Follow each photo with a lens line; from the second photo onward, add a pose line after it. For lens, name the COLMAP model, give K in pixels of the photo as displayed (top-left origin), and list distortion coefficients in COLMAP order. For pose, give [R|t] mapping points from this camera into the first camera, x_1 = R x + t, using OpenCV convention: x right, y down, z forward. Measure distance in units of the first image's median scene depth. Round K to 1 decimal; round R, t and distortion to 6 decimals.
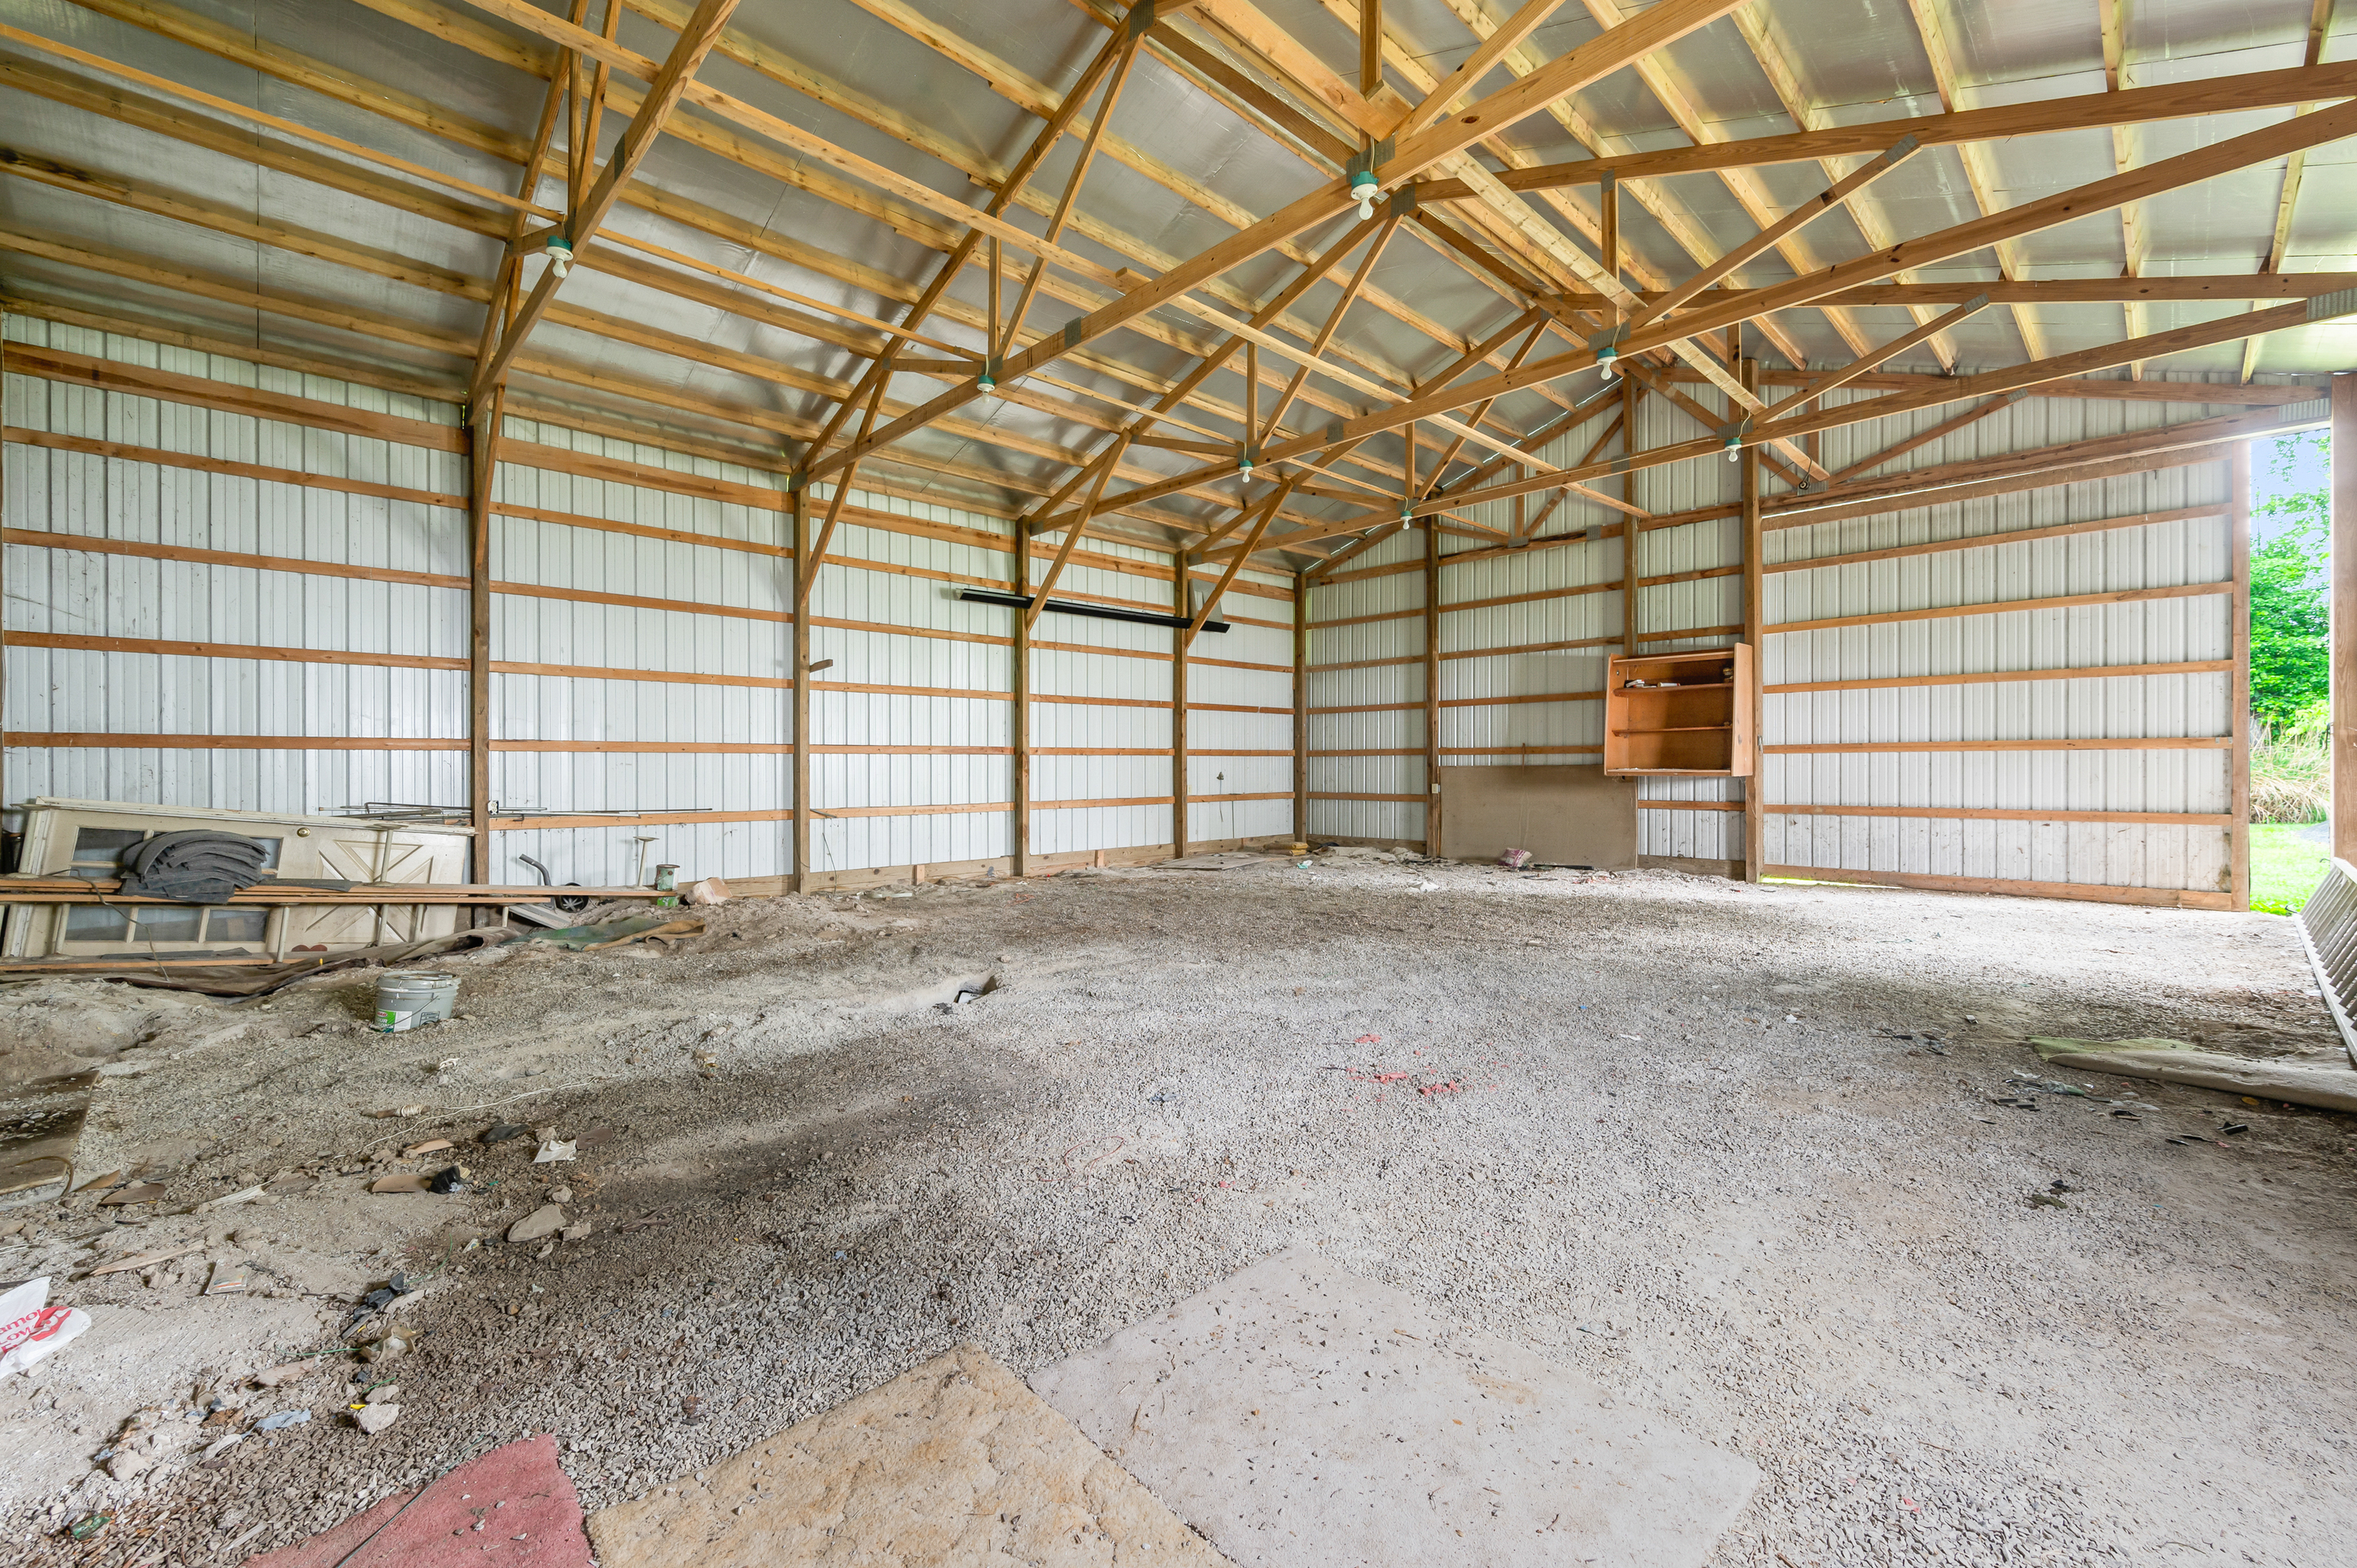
lens RADIAL K [[926.4, 0, 1169.2], [0, 926.4, 779.2], [0, 0, 1]] dist [-0.001739, 0.000334]
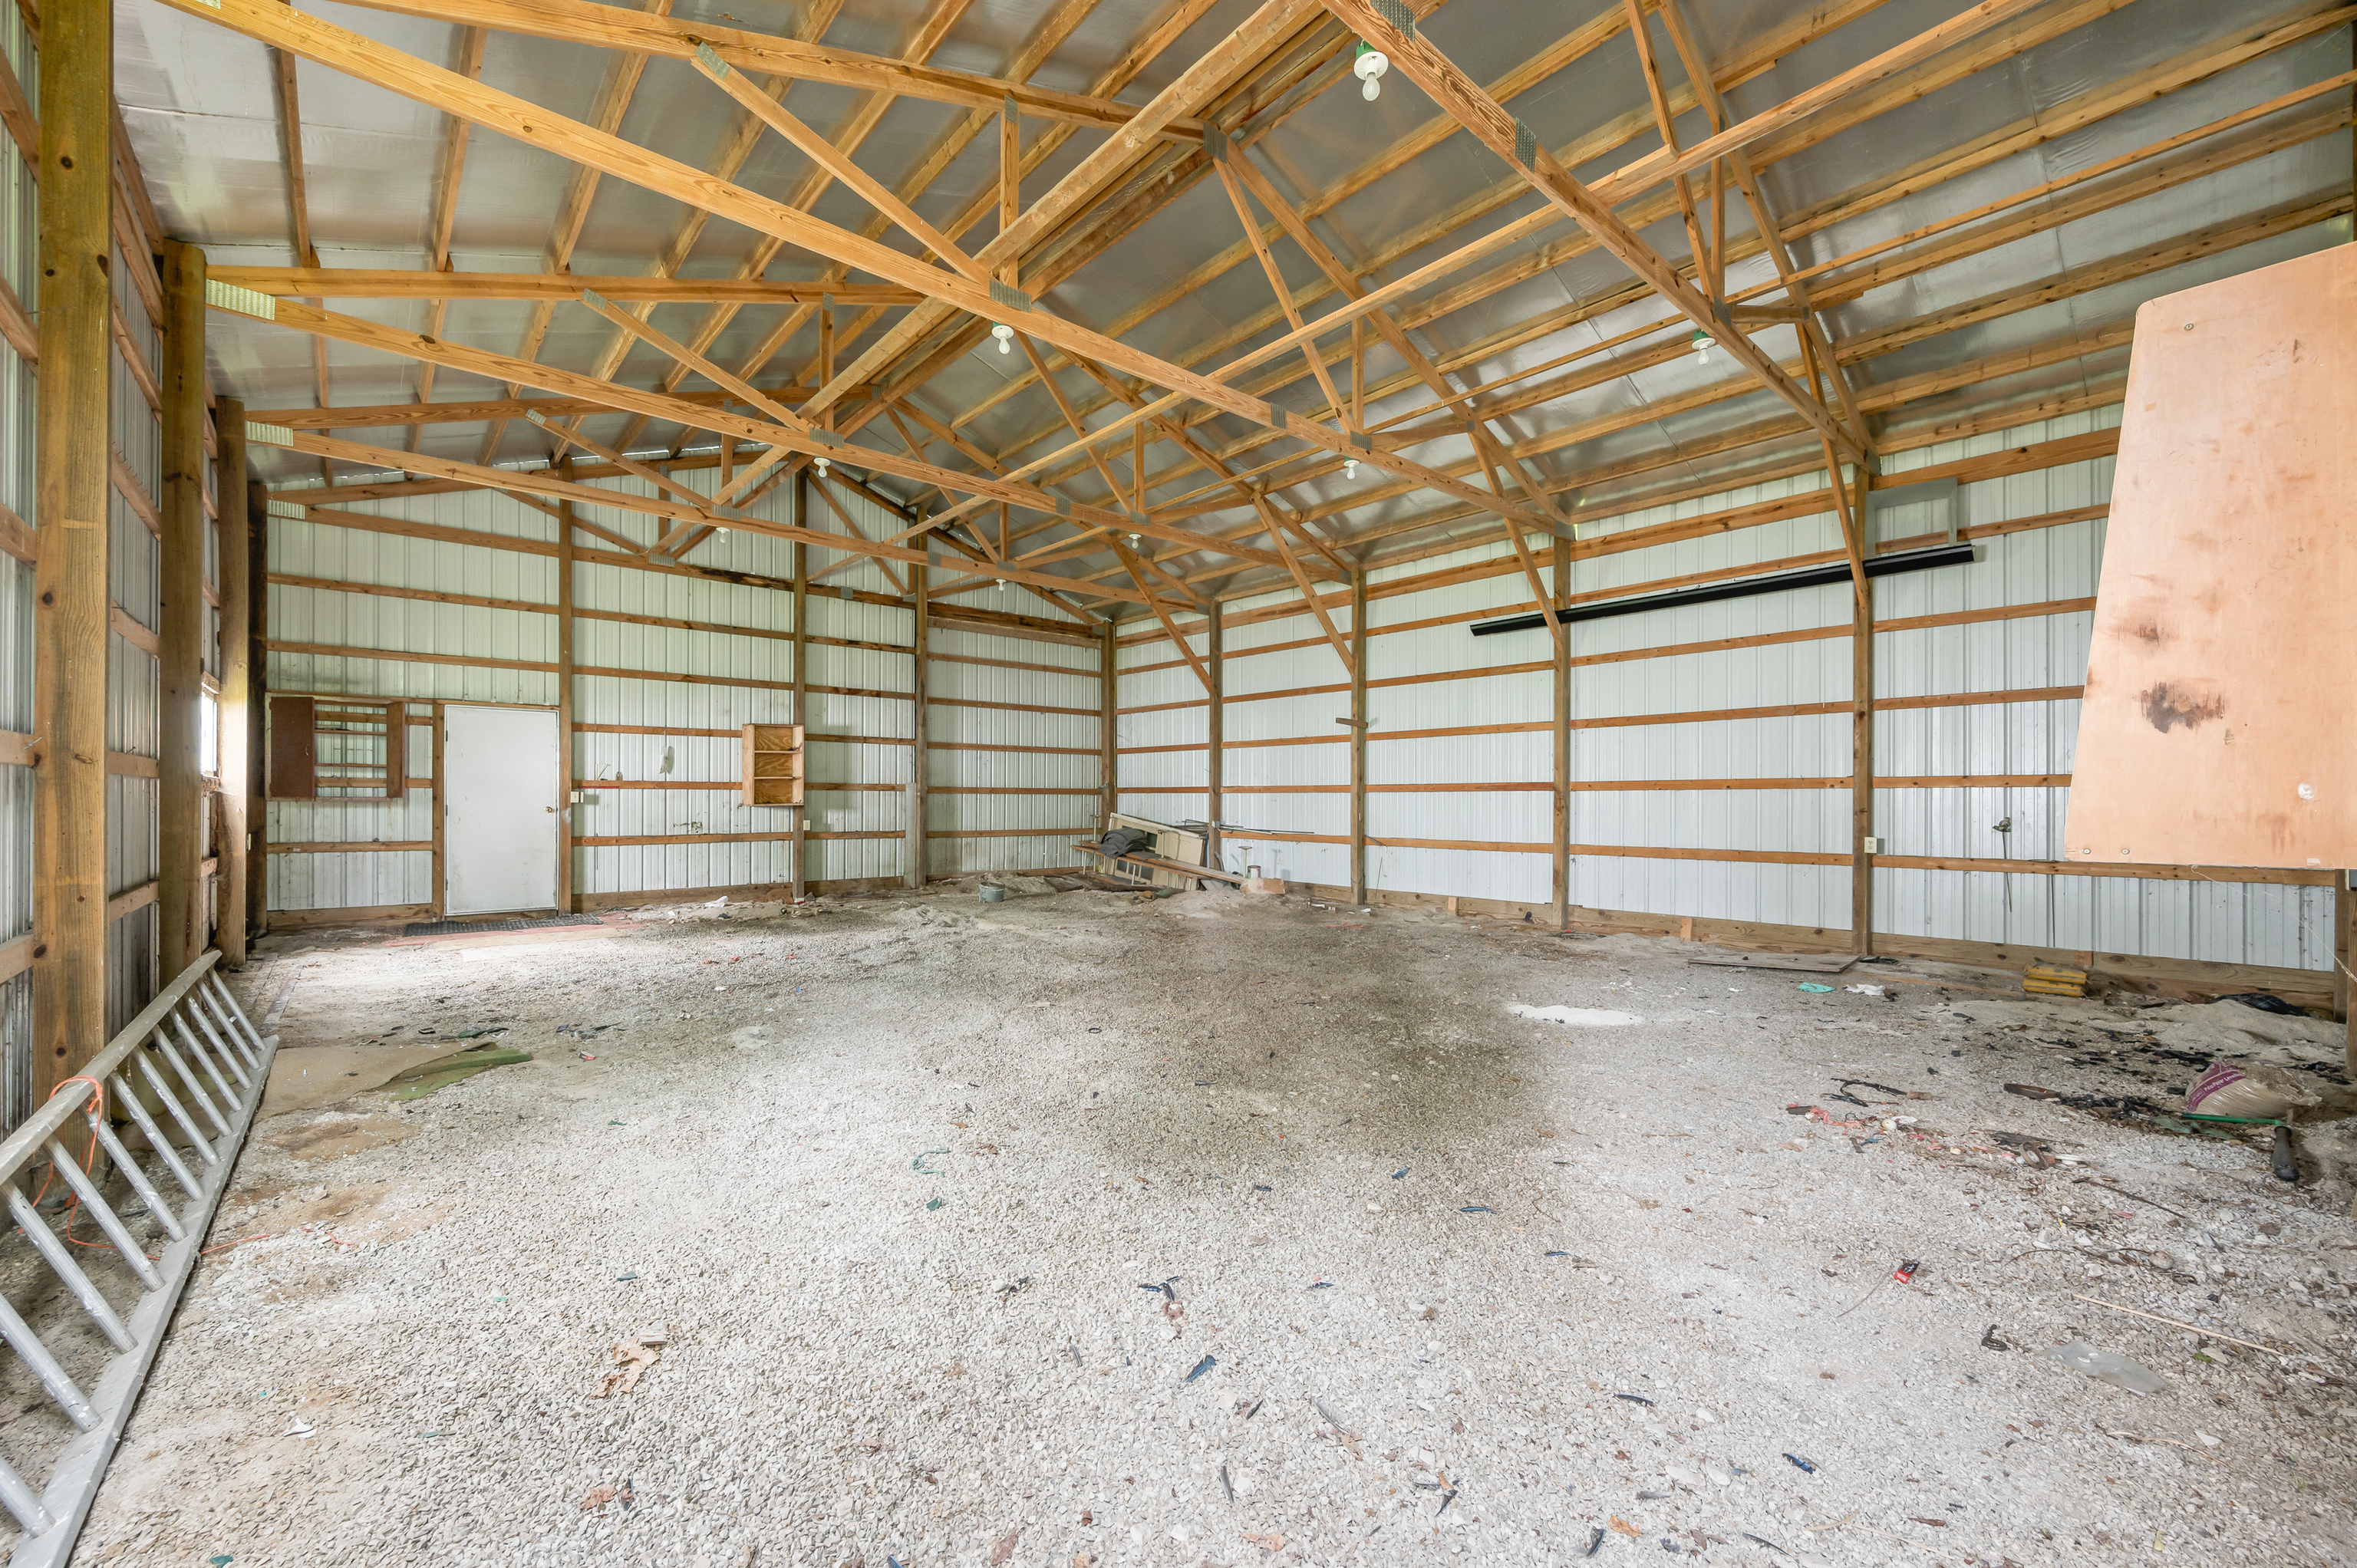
lens RADIAL K [[926.4, 0, 1169.2], [0, 926.4, 779.2], [0, 0, 1]] dist [-0.001739, 0.000334]
pose [[-0.011207, -0.022167, -0.999691, 0.723734], [-0.018000, 0.999597, -0.021963, -0.011487], [0.999775, 0.017749, -0.011602, 0.644991]]
